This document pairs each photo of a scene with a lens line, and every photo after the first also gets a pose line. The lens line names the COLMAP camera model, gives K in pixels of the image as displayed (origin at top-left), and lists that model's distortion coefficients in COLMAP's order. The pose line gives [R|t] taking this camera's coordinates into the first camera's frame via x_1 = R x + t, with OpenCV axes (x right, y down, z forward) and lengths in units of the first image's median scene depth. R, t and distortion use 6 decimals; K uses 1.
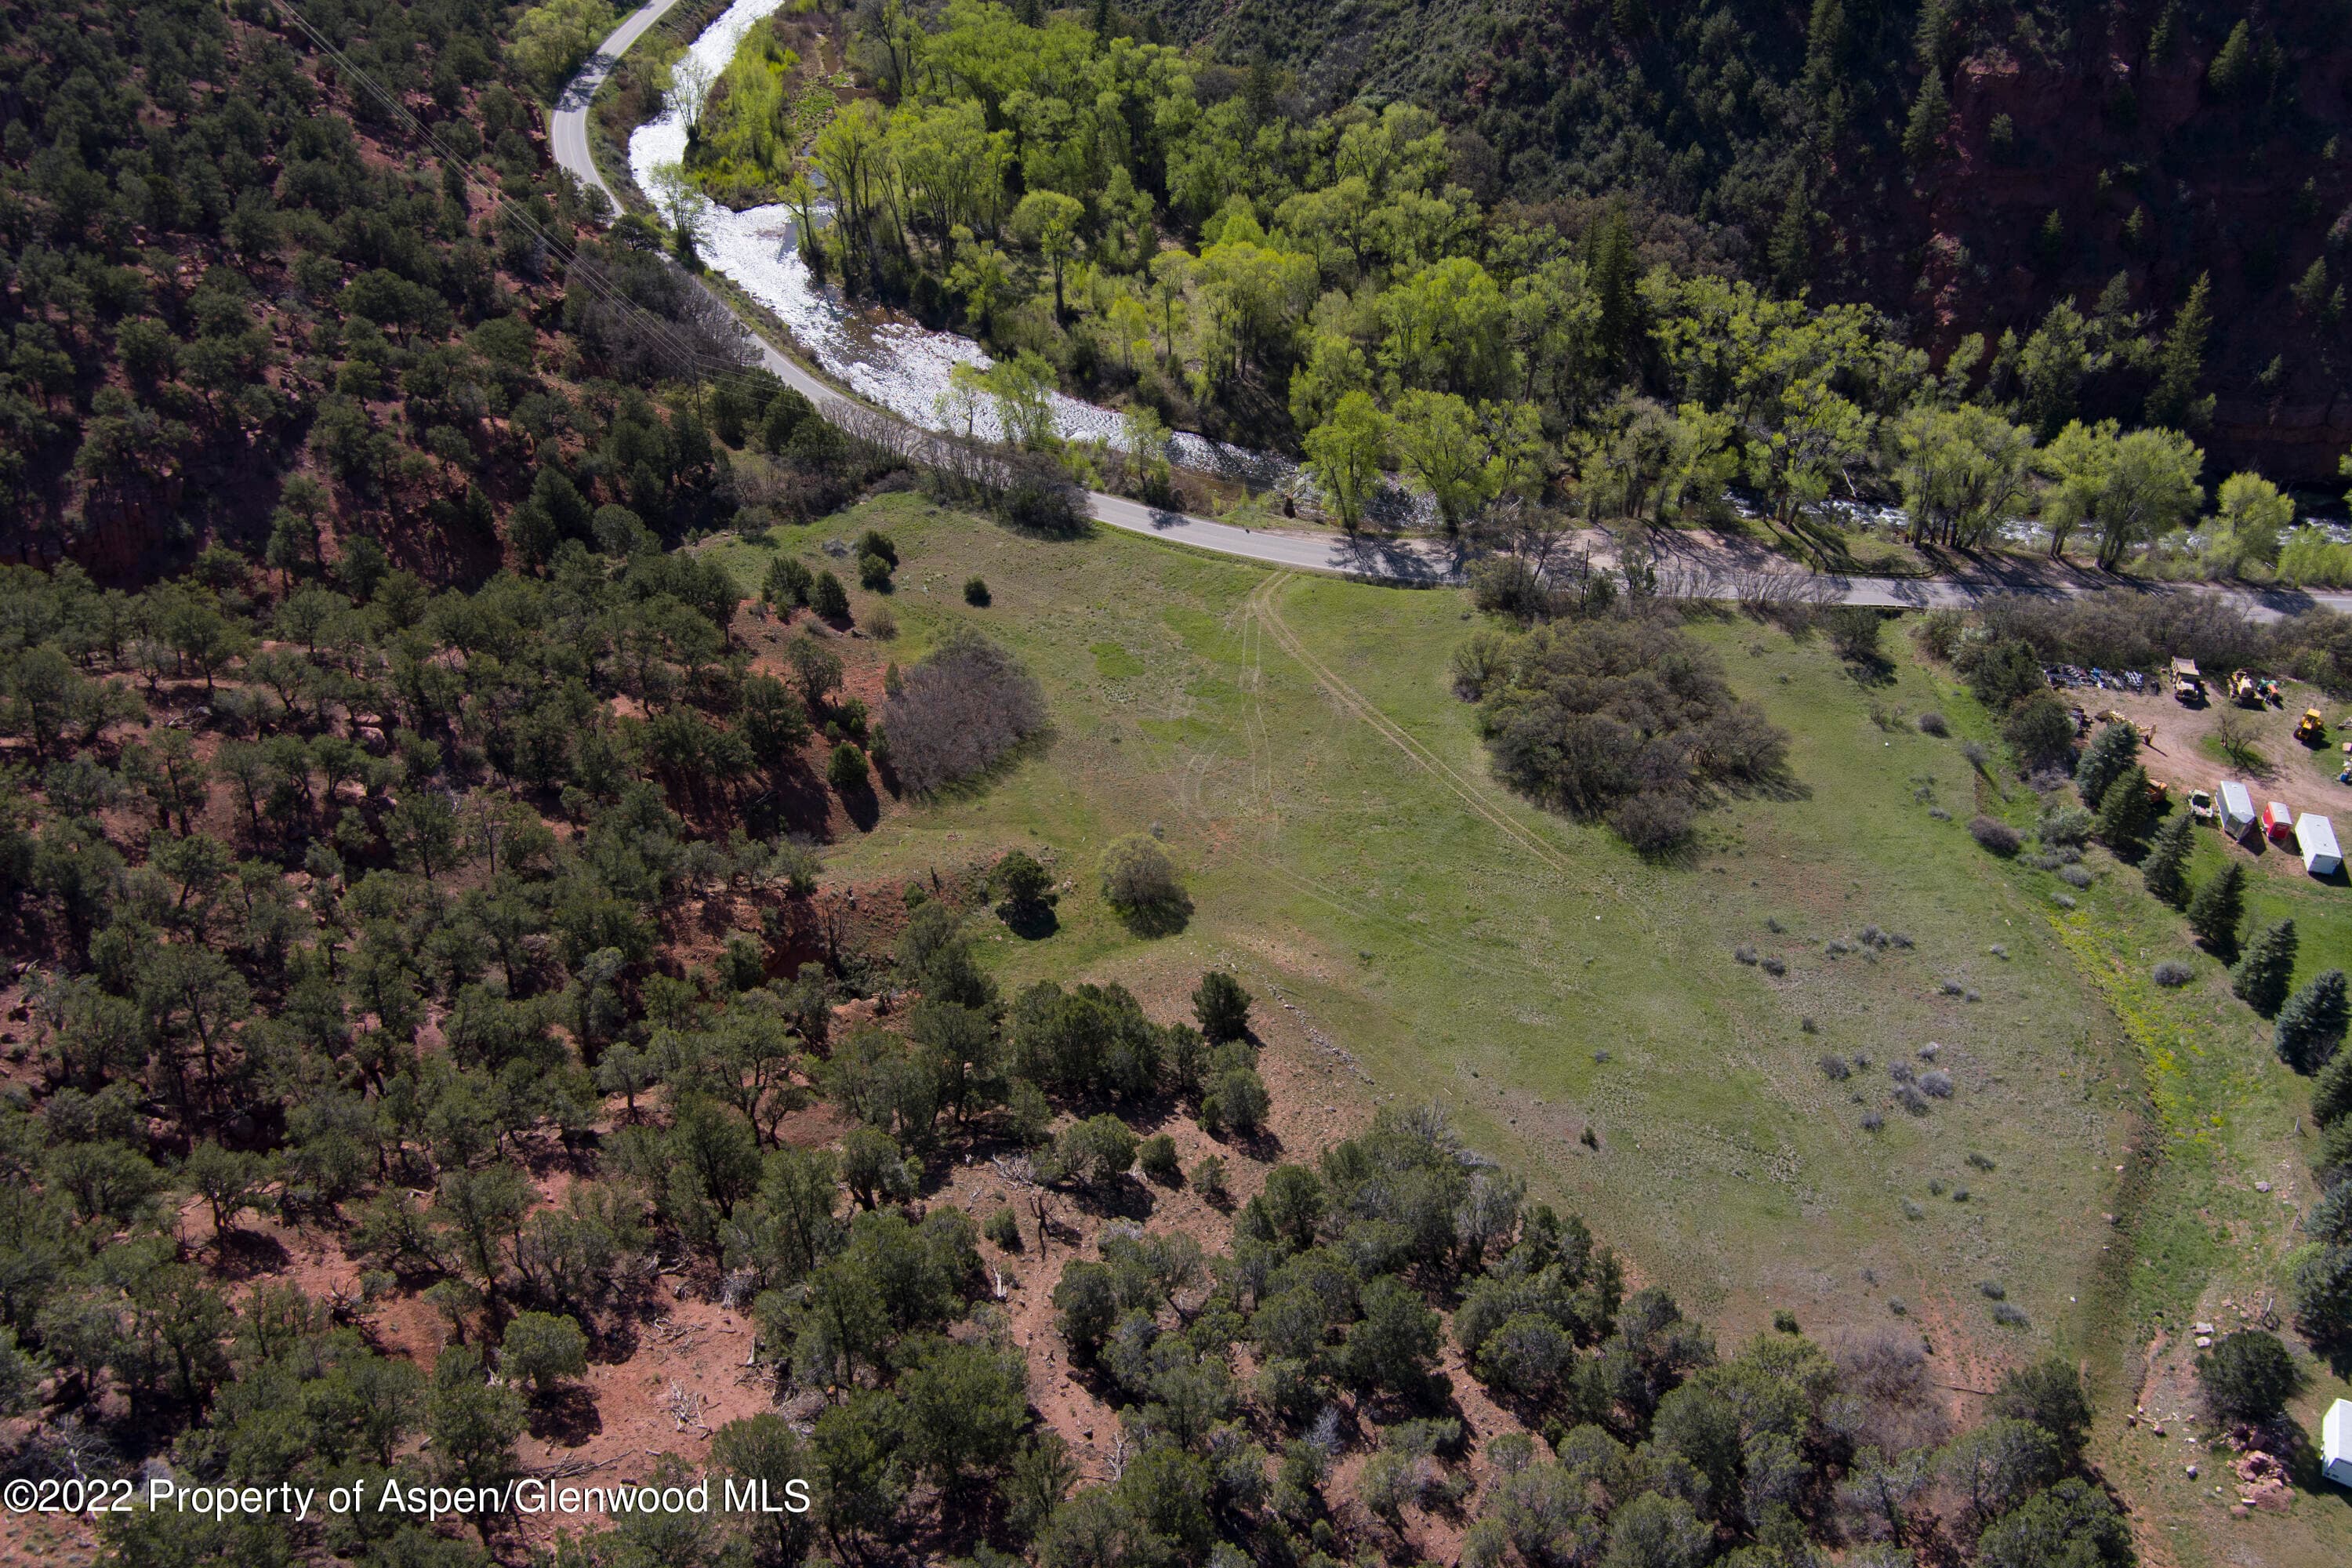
lens RADIAL K [[1906.1, 0, 1176.0], [0, 1906.1, 784.0], [0, 0, 1]] dist [-0.077214, 0.029759]
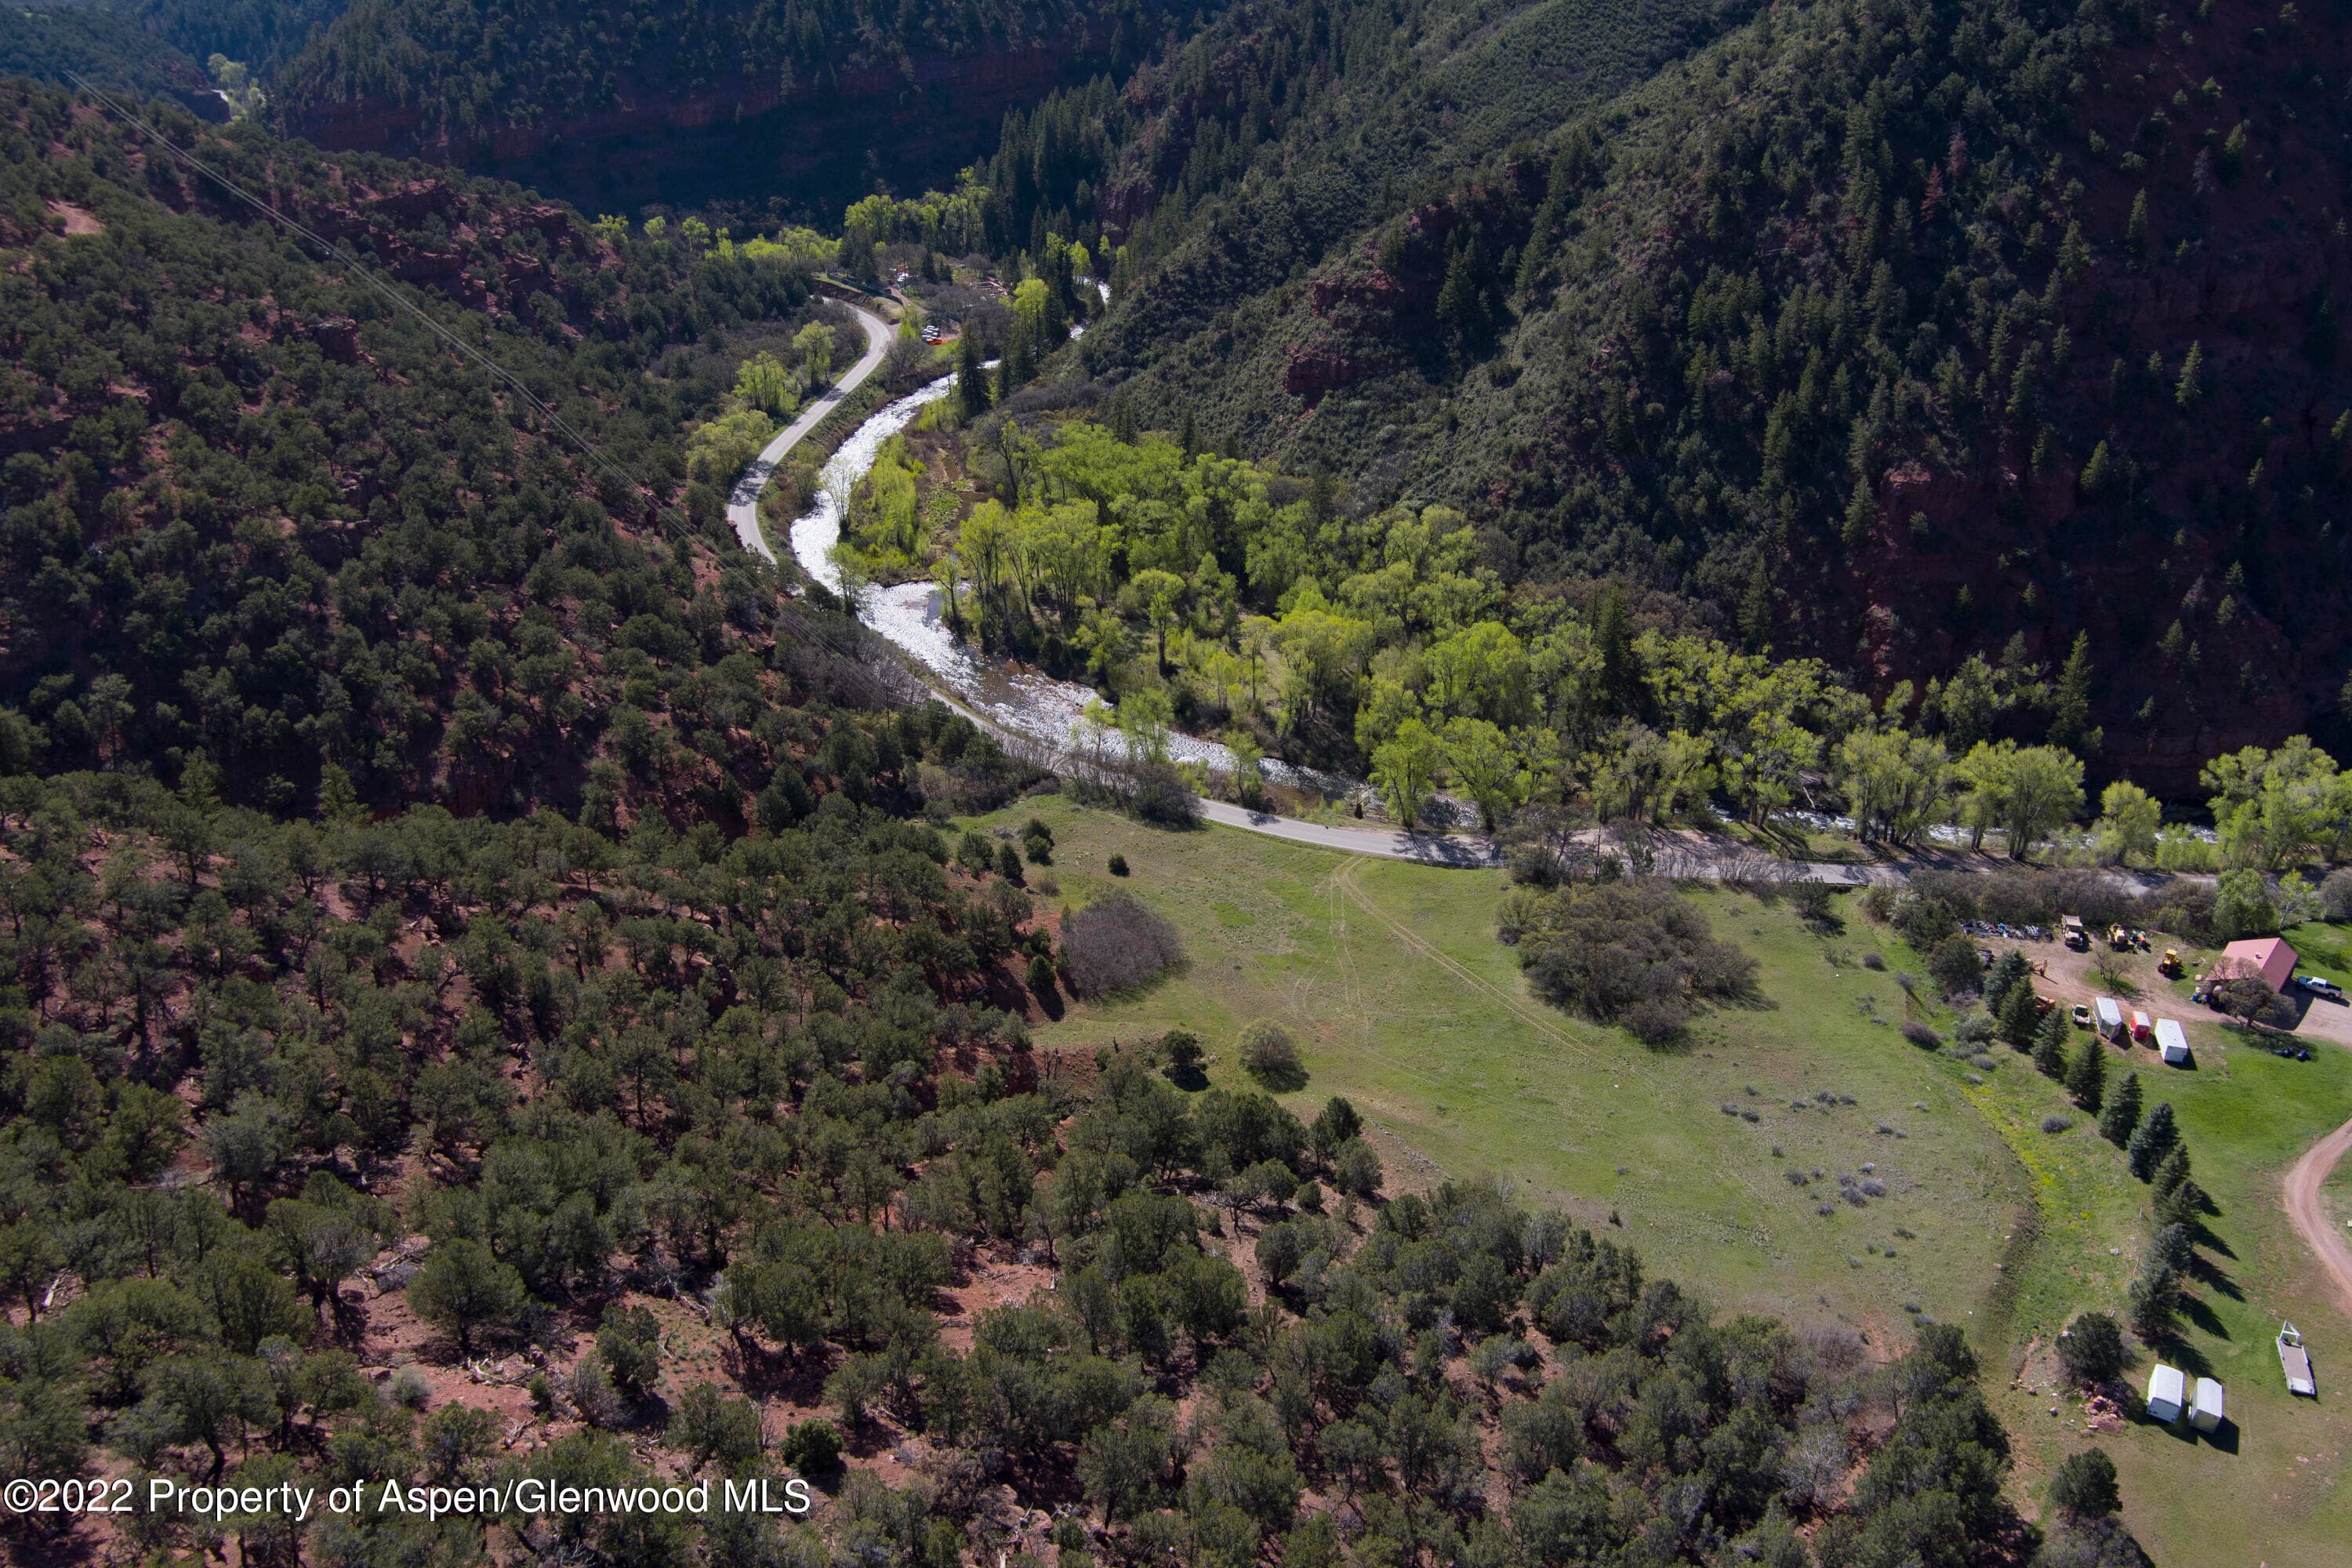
lens RADIAL K [[1906.1, 0, 1176.0], [0, 1906.1, 784.0], [0, 0, 1]] dist [-0.077214, 0.029759]
pose [[0.999933, 0.009202, -0.006972, -0.050258], [-0.010450, 0.978117, -0.207794, 0.094667], [0.004907, 0.207853, 0.978148, -0.219426]]
